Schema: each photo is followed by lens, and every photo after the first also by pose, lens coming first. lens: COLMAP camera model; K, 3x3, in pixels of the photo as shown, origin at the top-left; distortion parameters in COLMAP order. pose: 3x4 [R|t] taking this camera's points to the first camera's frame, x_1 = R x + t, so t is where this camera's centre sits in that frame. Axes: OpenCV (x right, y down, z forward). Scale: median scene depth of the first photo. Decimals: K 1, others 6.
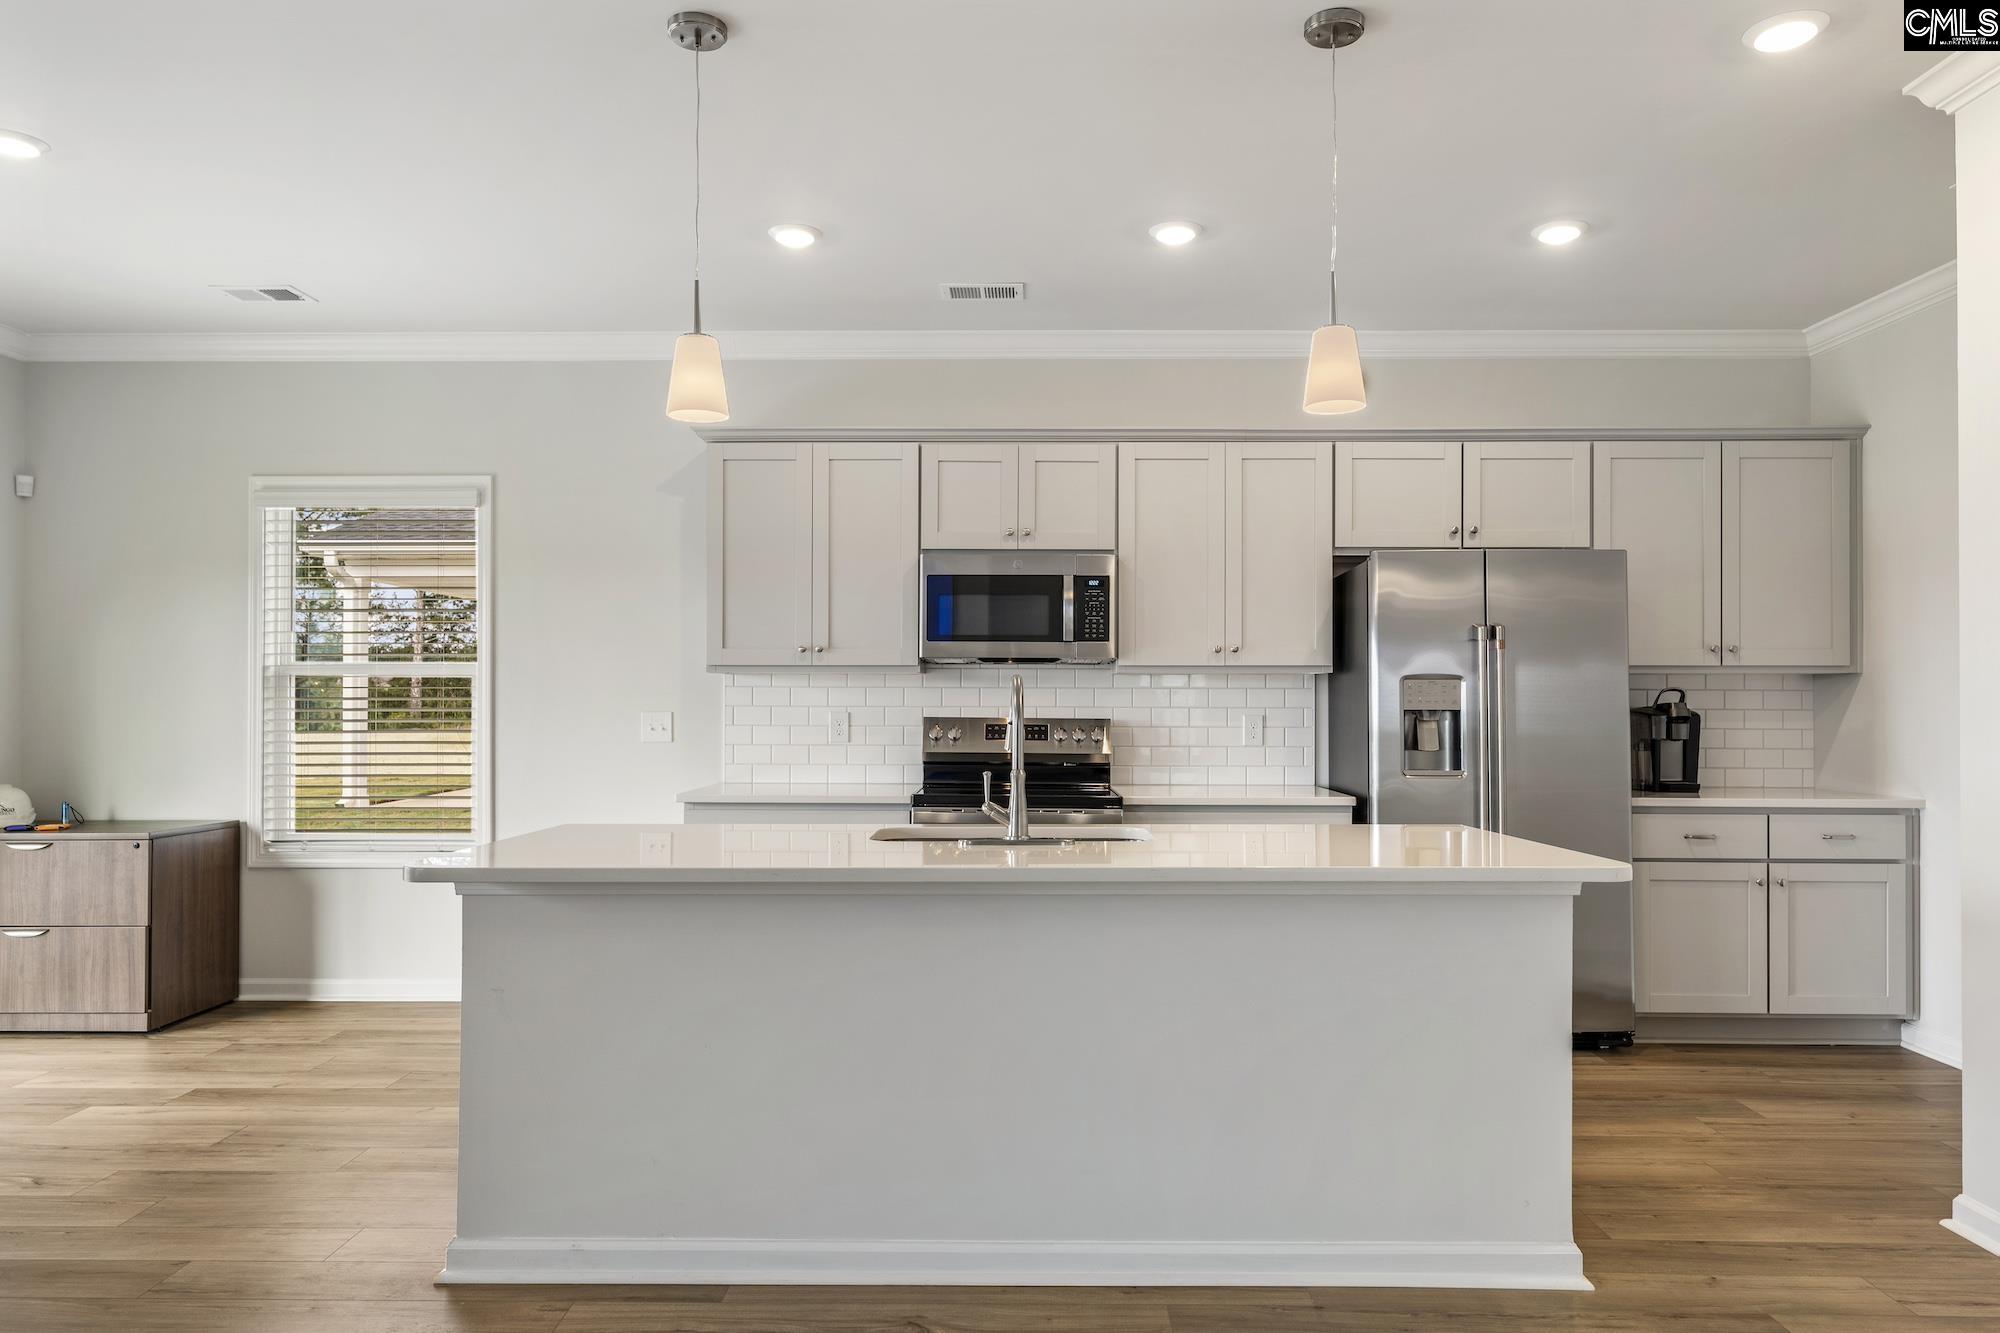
lens RADIAL K [[1304.0, 0, 1029.7], [0, 1304.0, 682.6], [0, 0, 1]] dist [0.000224, 0.001070]
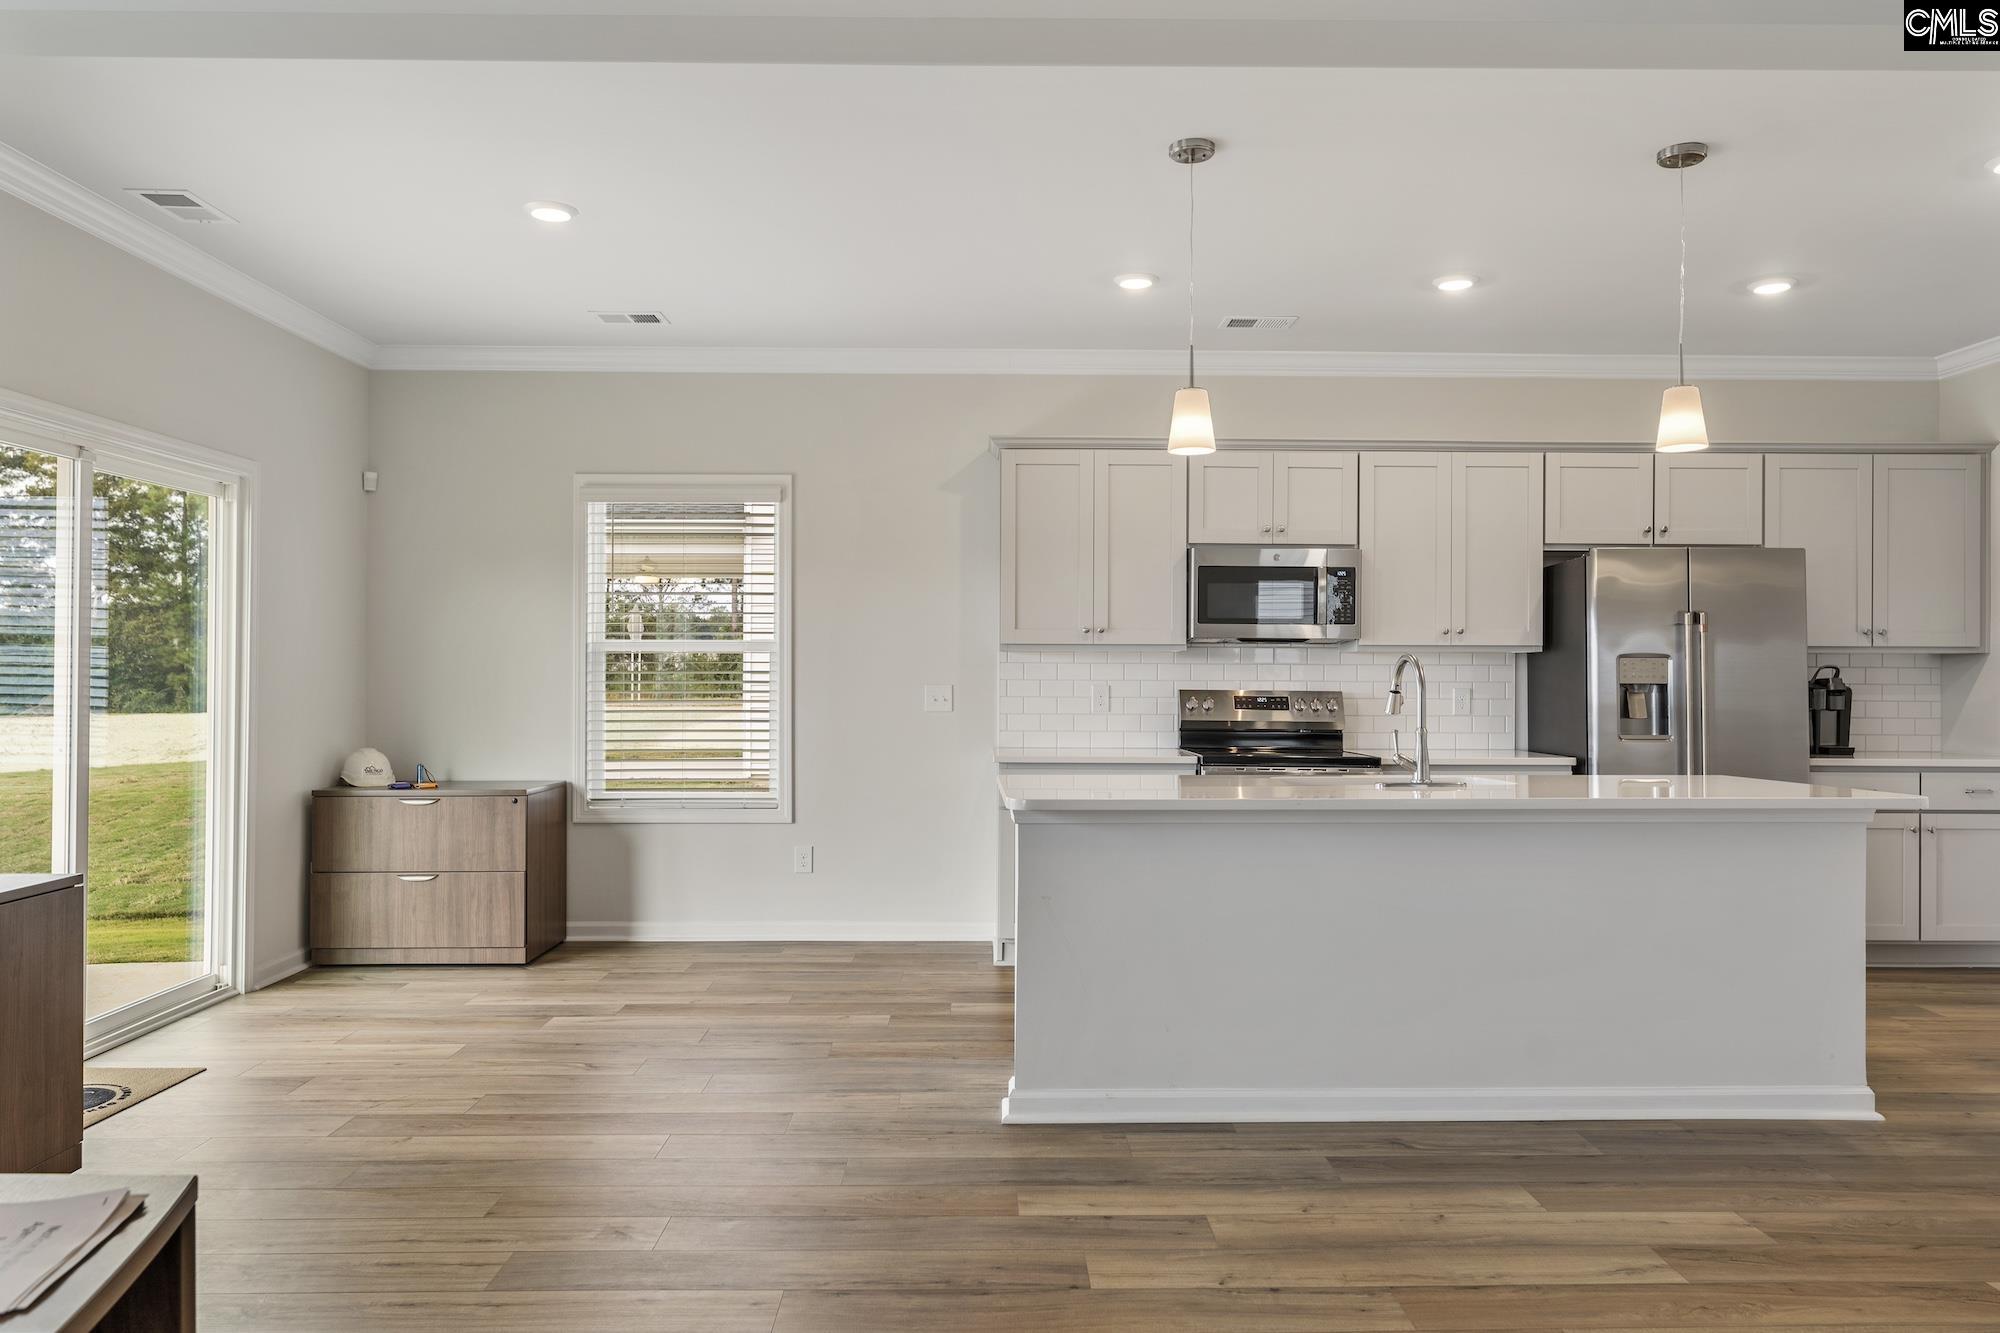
lens RADIAL K [[1365.7, 0, 1009.2], [0, 1365.7, 665.7], [0, 0, 1]] dist [0.002722, -0.003013]
pose [[0.999494, 0.002107, 0.031743, -0.284407], [-0.002260, 0.999986, 0.004771, 0.000192], [-0.031733, -0.004841, 0.999485, -0.201760]]
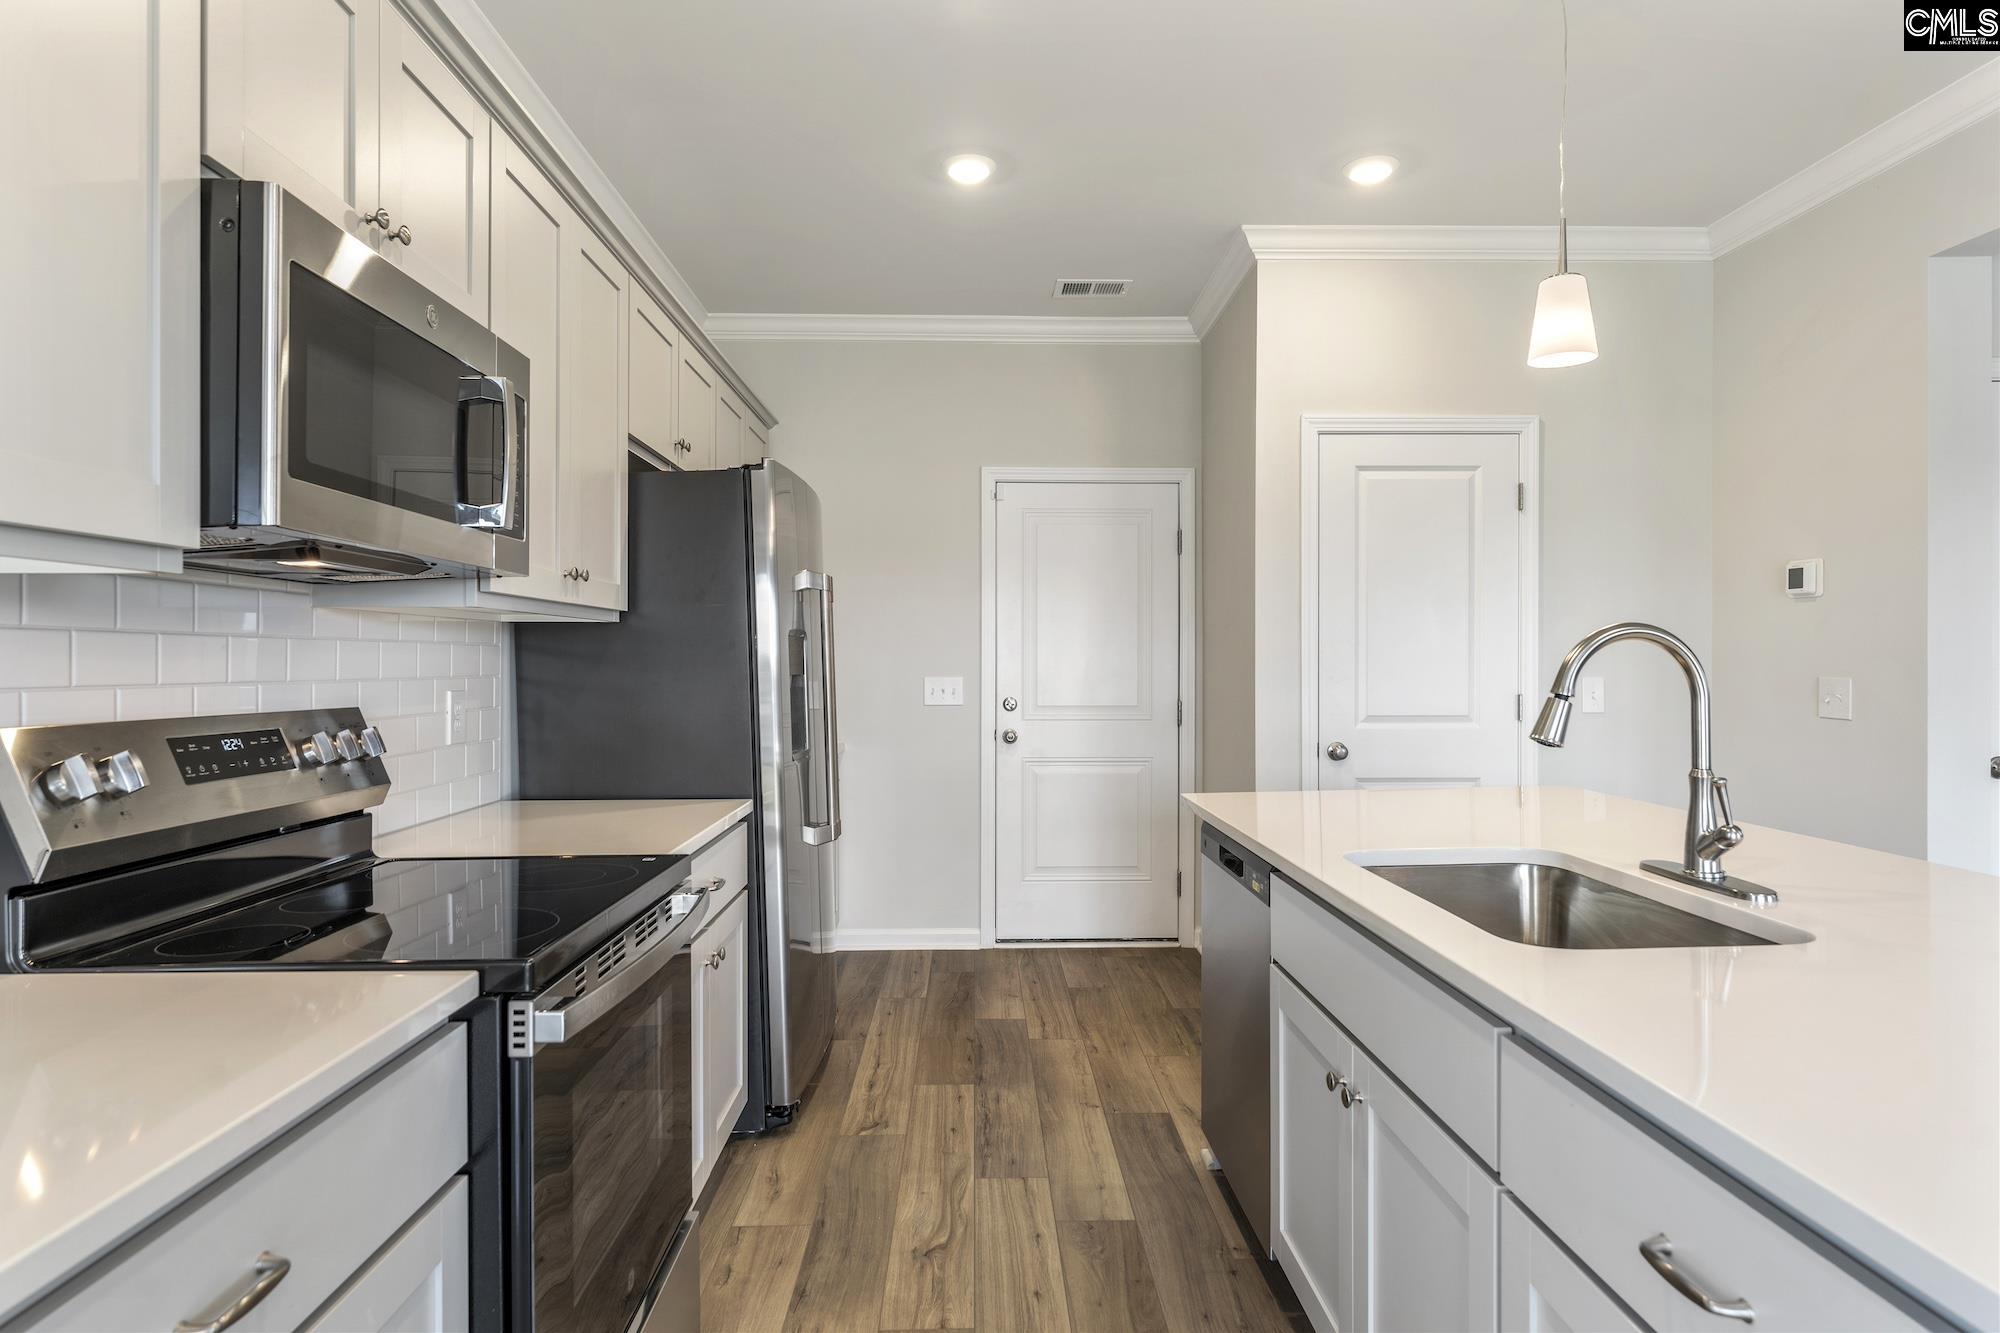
lens RADIAL K [[1111.5, 0, 1000.0], [0, 1111.5, 666.5], [0, 0, 1]] dist [-0.000005, 0.000029]
pose [[-0.035235, -0.004748, 0.999368, -0.341018], [-0.010721, 0.999933, 0.004373, 0.010871], [-0.999322, -0.010560, -0.035283, 0.844755]]
